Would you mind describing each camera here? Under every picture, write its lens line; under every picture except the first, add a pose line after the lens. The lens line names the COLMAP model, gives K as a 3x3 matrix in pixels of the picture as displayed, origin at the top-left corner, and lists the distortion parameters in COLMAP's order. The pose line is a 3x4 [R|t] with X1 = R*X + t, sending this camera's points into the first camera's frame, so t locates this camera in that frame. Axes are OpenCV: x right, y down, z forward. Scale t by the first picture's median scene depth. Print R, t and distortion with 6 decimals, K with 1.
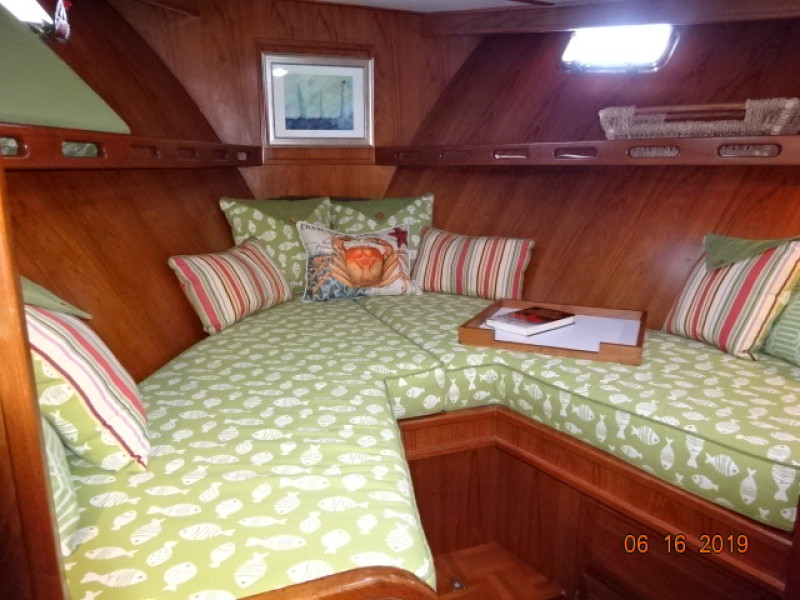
lens RADIAL K [[595.8, 0, 400.4], [0, 595.8, 300.2], [0, 0, 1]] dist [0.004220, 0.001092]
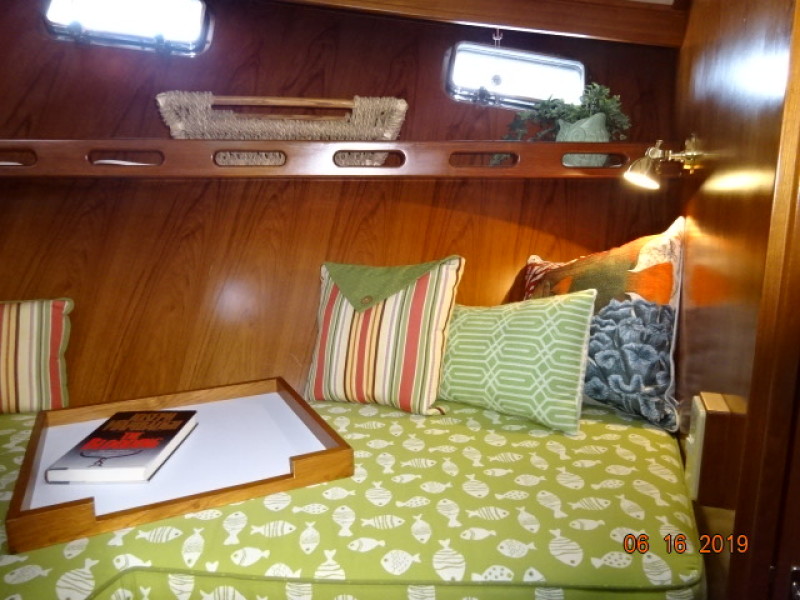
lens RADIAL K [[595.8, 0, 400.2], [0, 595.8, 298.2], [0, 0, 1]] dist [0.004220, 0.001092]
pose [[0.638326, -0.140514, 0.756833, -0.029189], [0.172335, 0.984328, 0.037401, -0.083554], [-0.750227, 0.106555, 0.652538, 0.440791]]
